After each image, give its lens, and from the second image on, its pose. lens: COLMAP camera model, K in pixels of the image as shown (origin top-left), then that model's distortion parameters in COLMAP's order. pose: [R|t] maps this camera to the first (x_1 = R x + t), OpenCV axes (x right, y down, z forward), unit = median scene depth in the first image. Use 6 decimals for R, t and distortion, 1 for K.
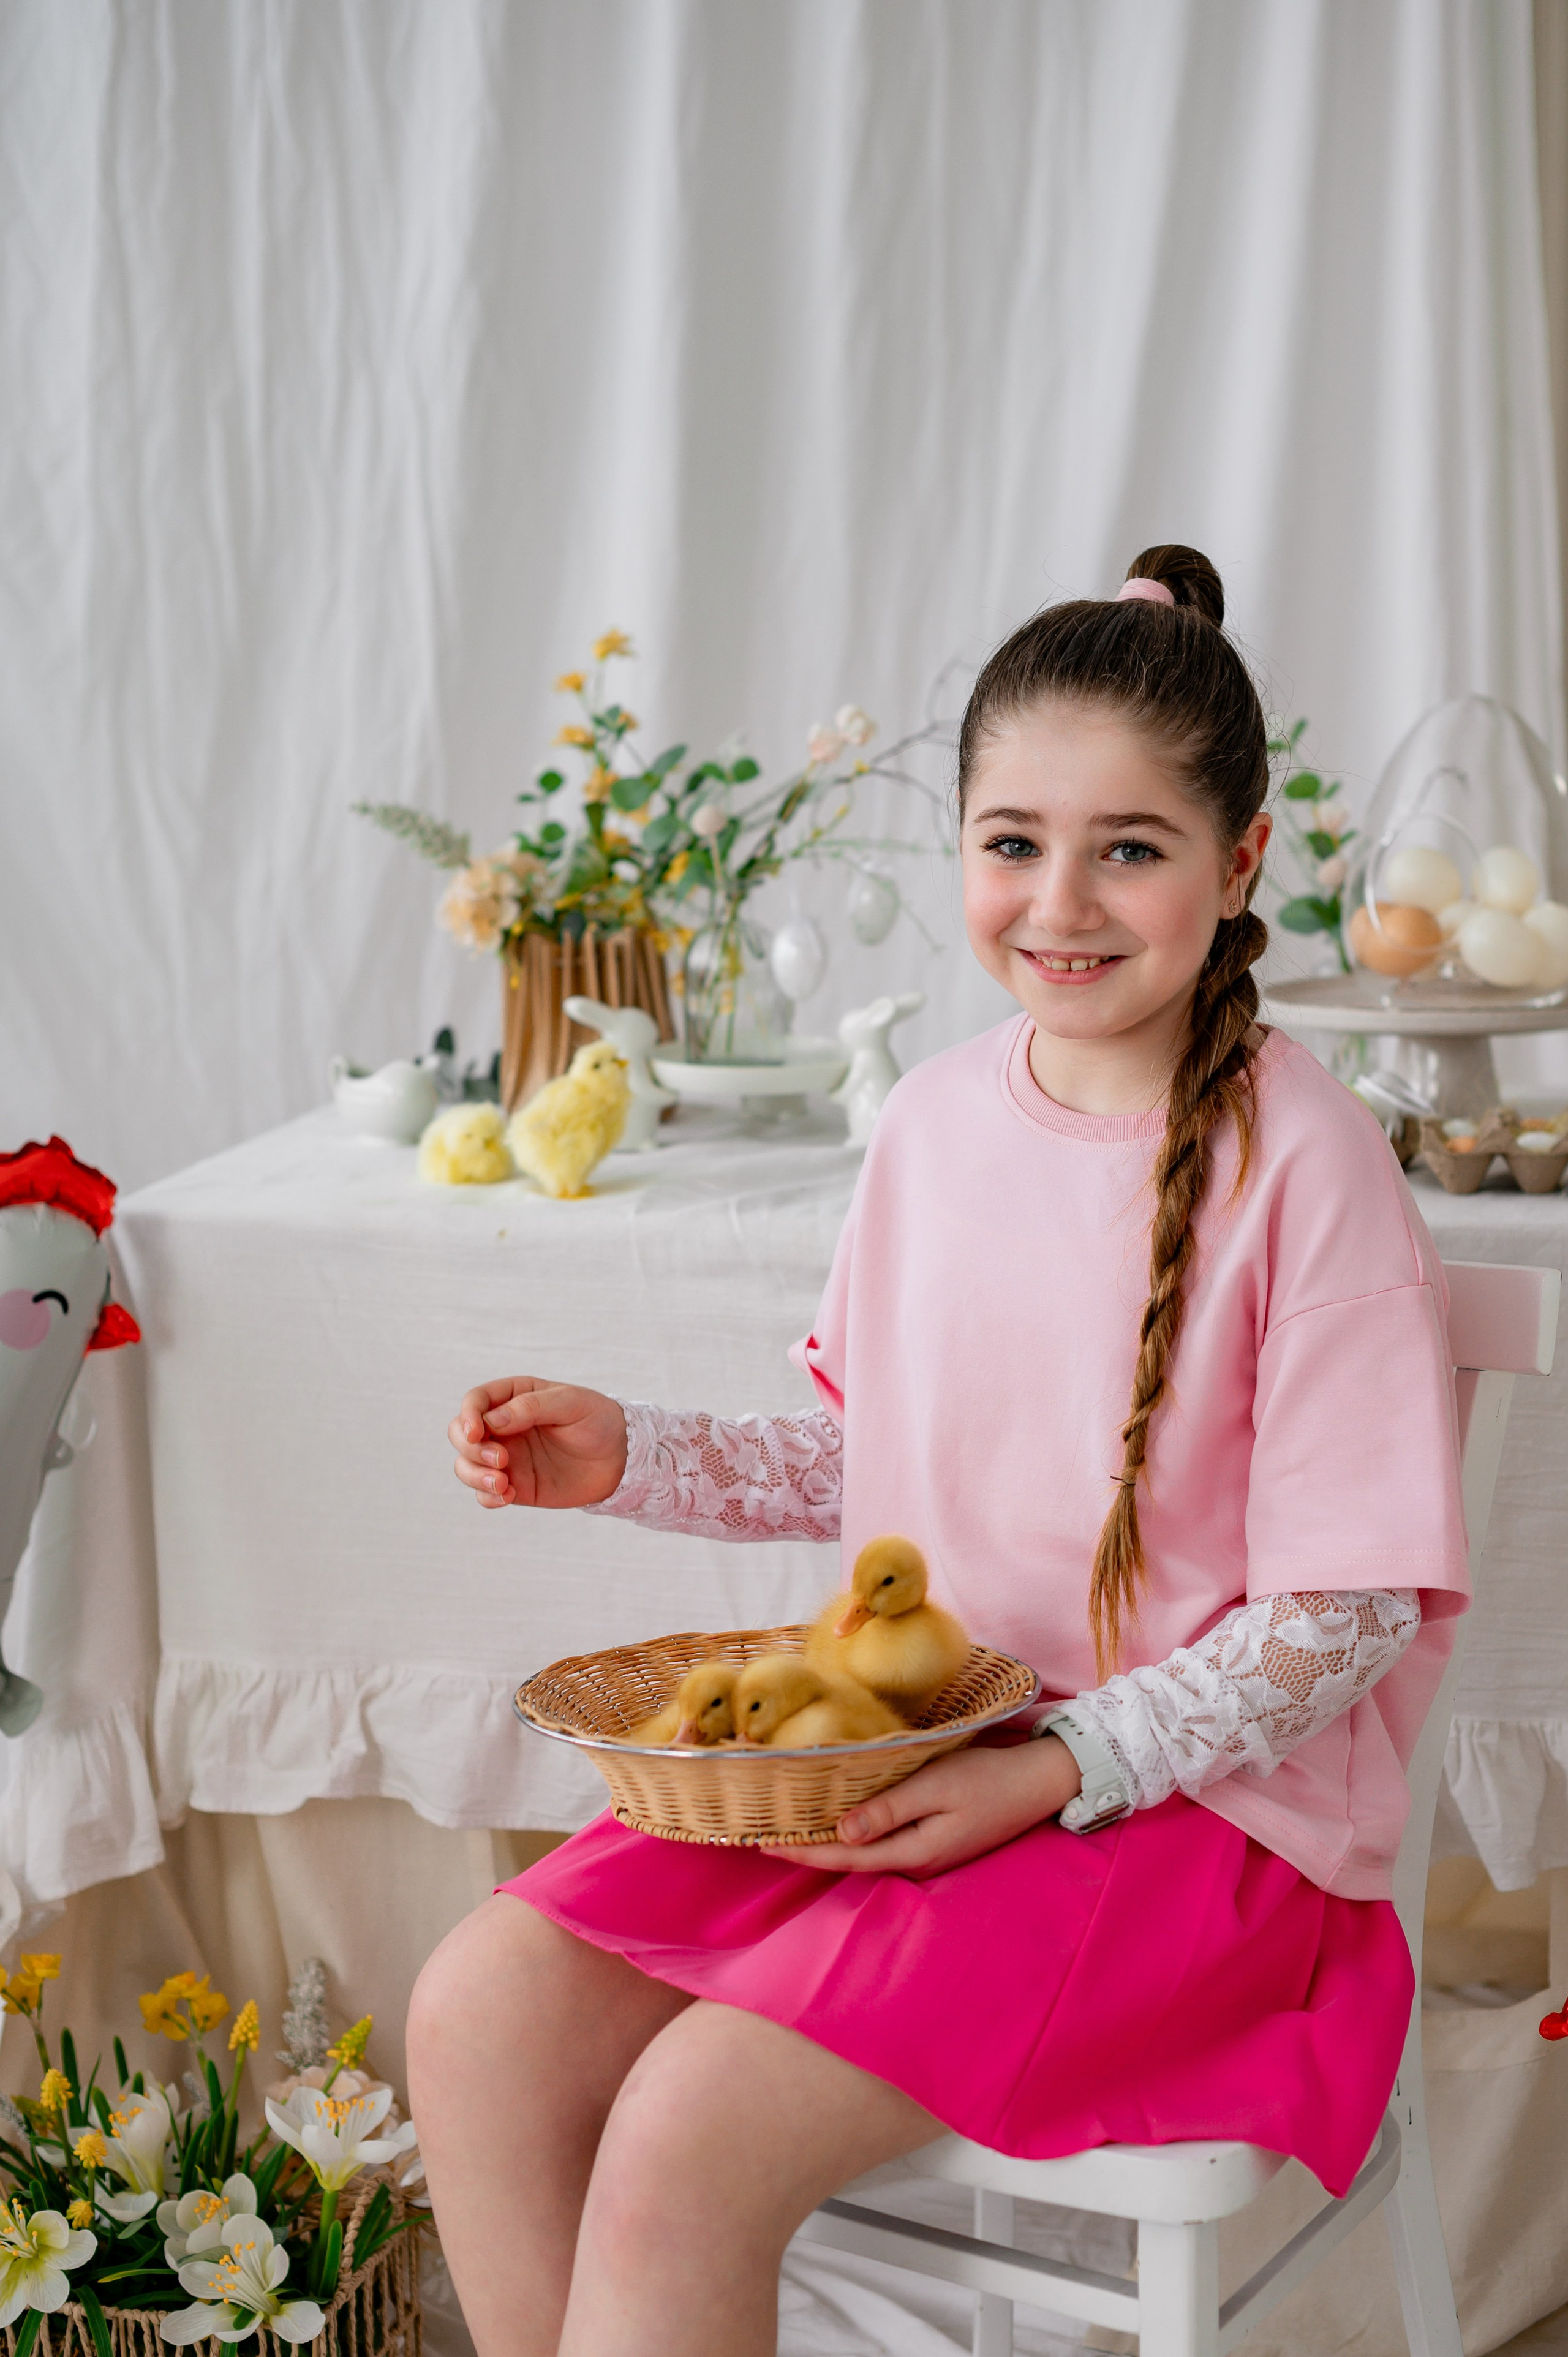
lens RADIAL K [[3603.8, 0, 843.5], [0, 3603.8, 1238.1], [0, 0, 1]] dist [0.000646, 0.074940]
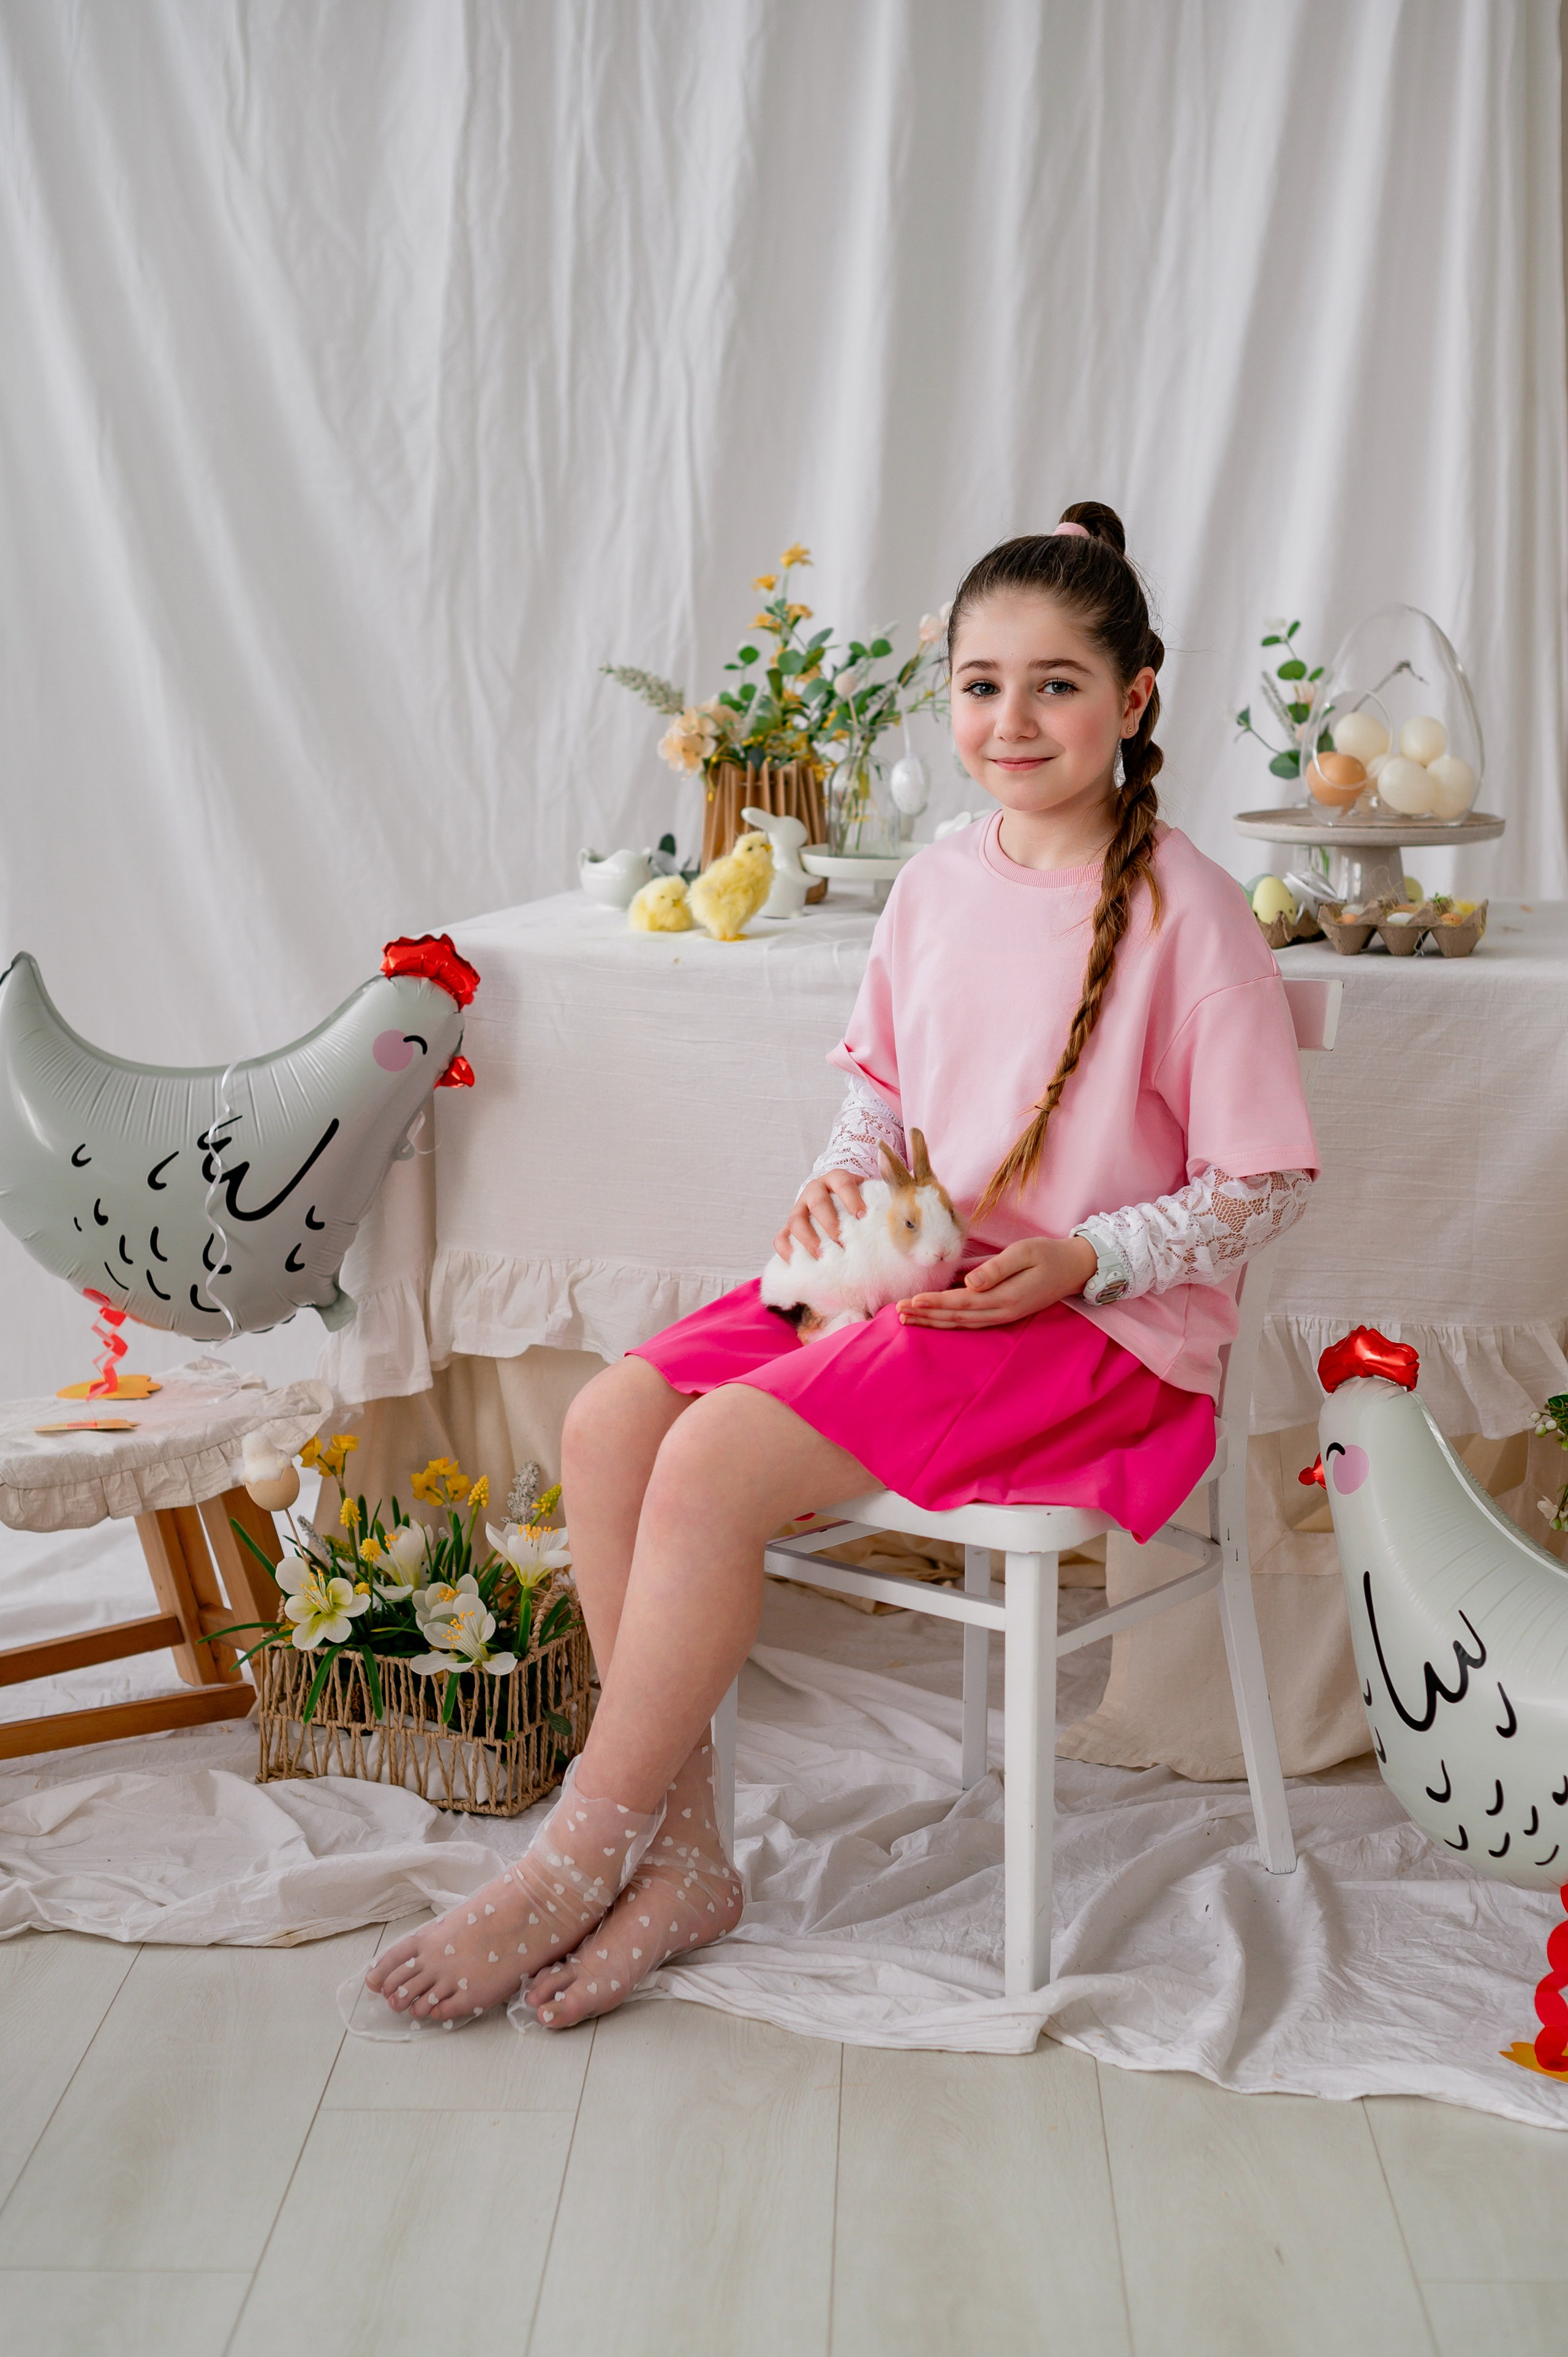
lens RADIAL K [[3456.4, 0, 789.8], [0, 3456.4, 1179.8], [0, 0, 1]] dist [0.015885, 0.038921]
pose [[0.992785, 0.040766, -0.112767, 0.104147], [-0.039431, 0.999124, 0.014044, 0.061704], [0.113241, -0.009496, 0.993522, -0.353118]]
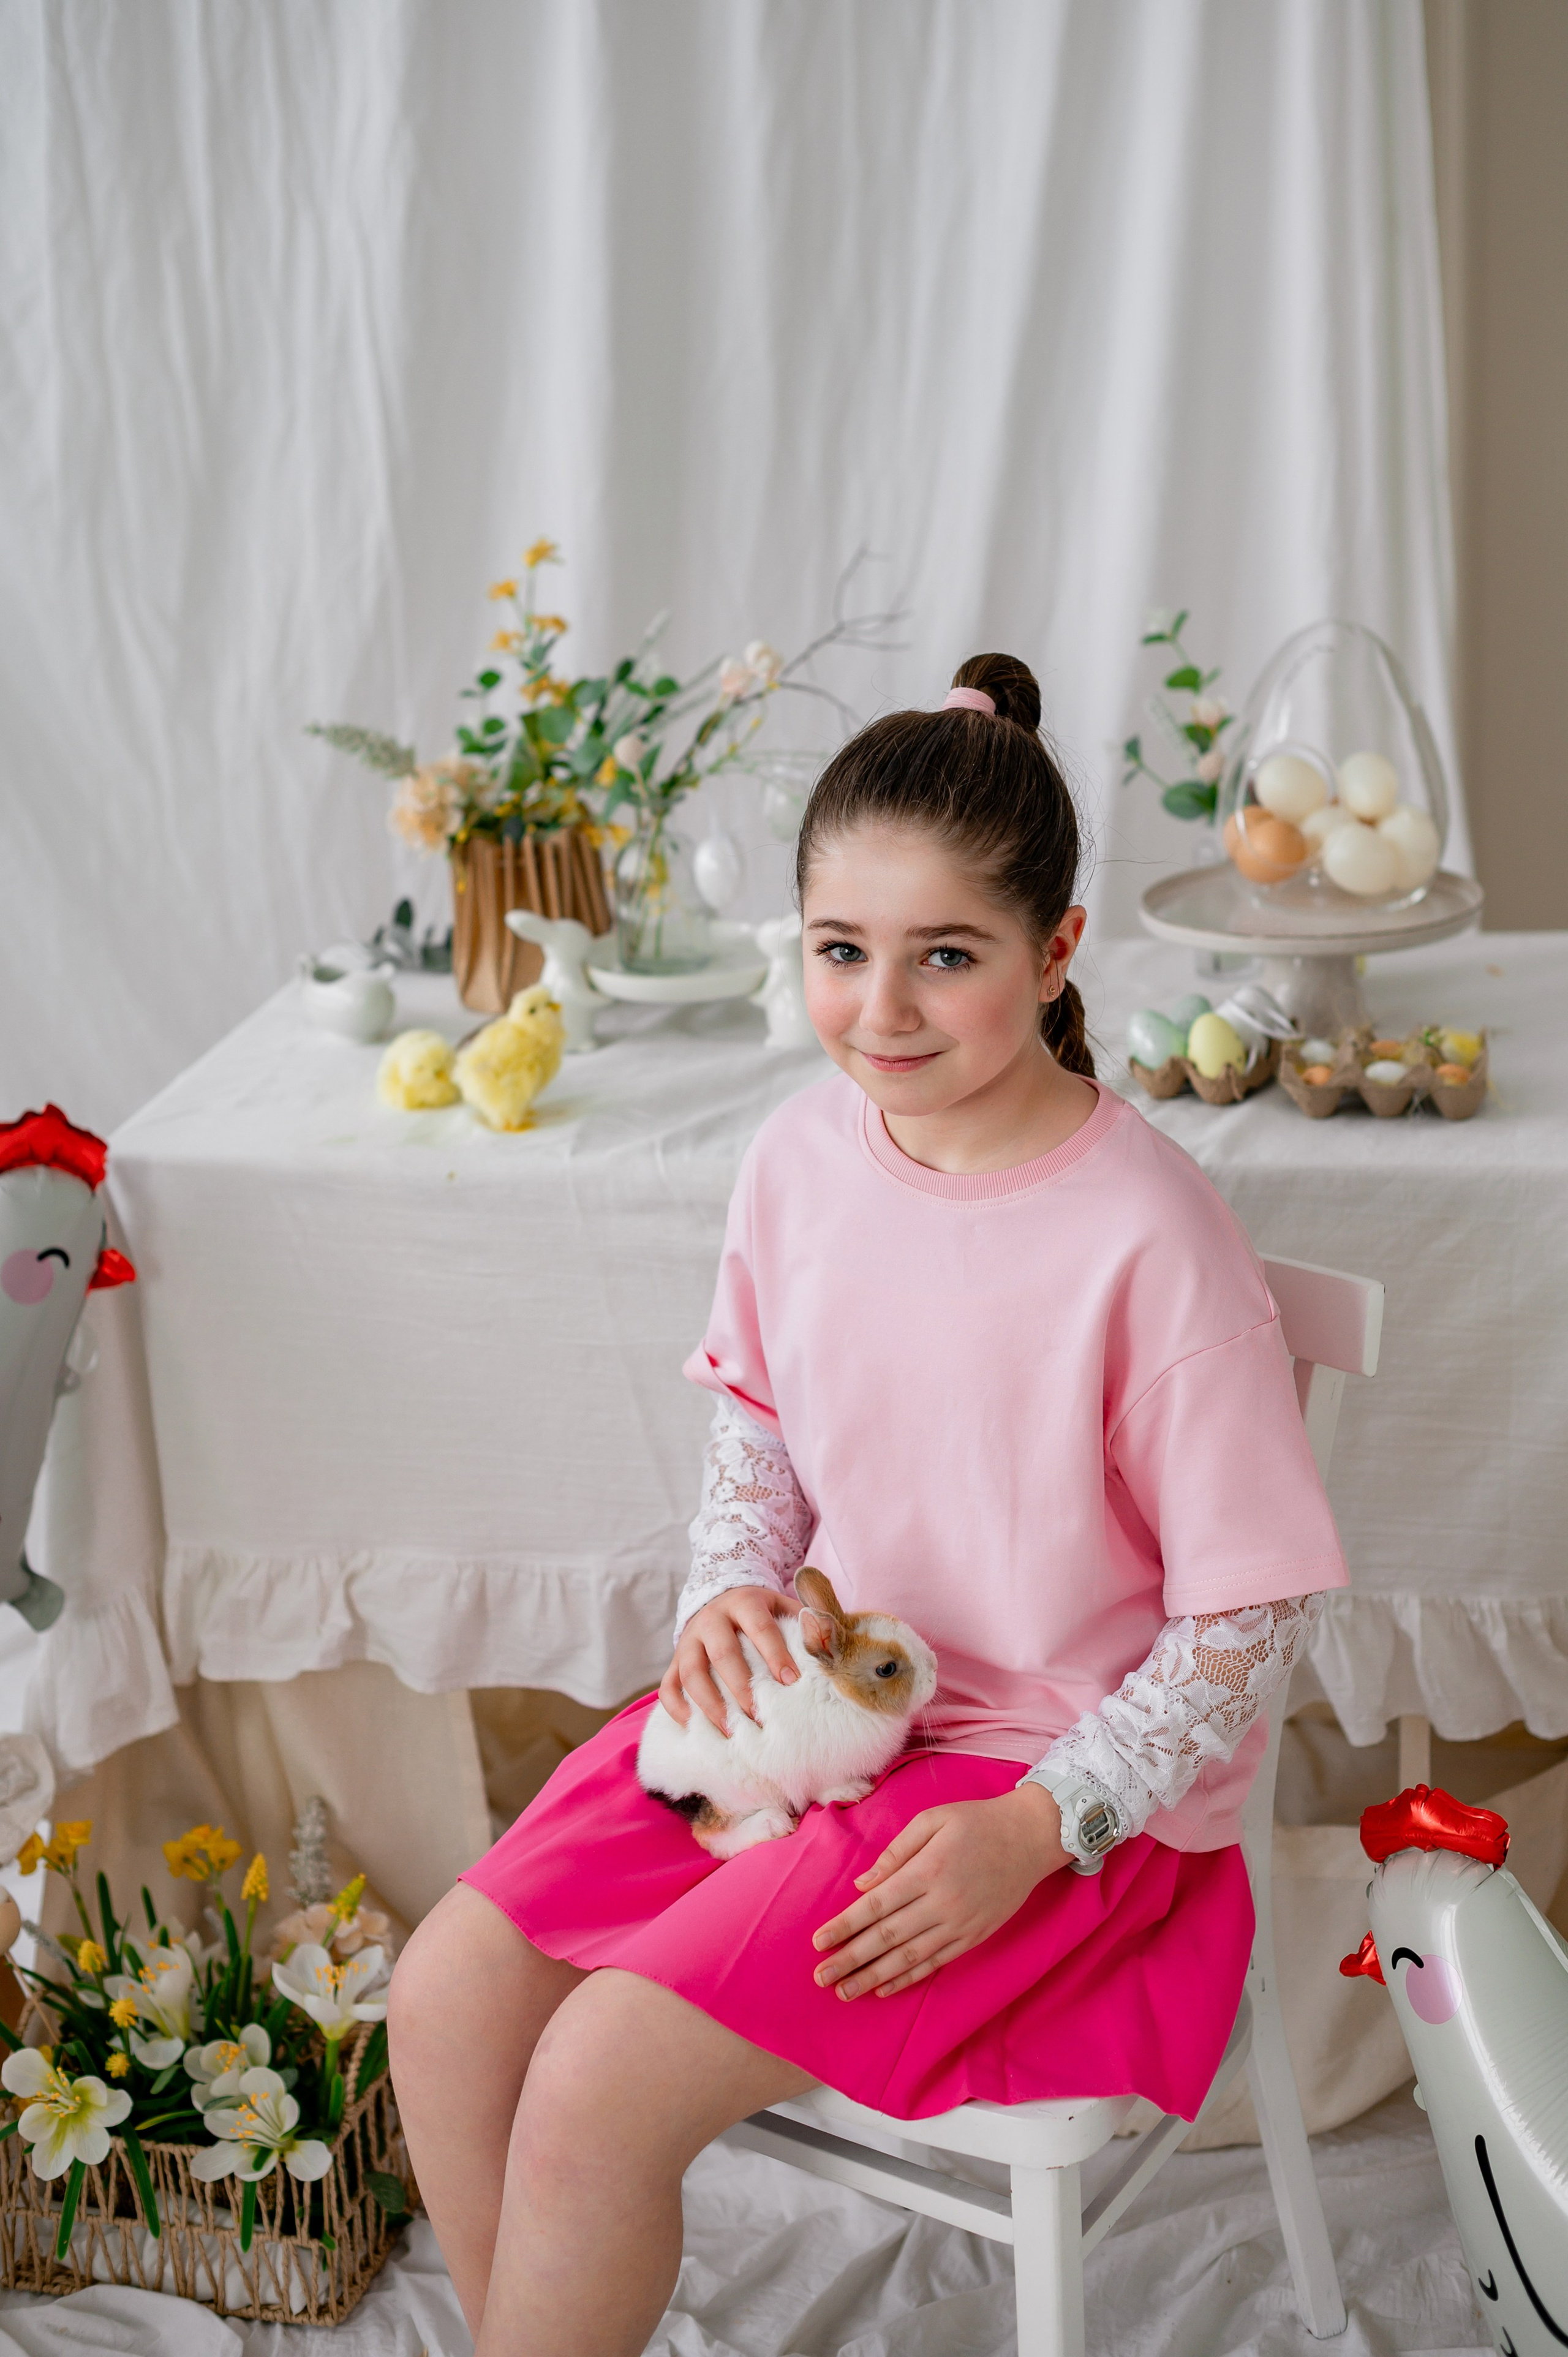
lens RADIAL K [[3399.5, 0, 790.1], [0, 3399.5, 1174.3], [0, 0, 1]] dist [0.009126, 0.017100]
pose [[0.999474, -0.026405, -0.018812, 0.027452], [0.028761, 0.989938, 0.138551, -0.135375], [0.014965, -0.139019, 0.990177, -0.031983]]
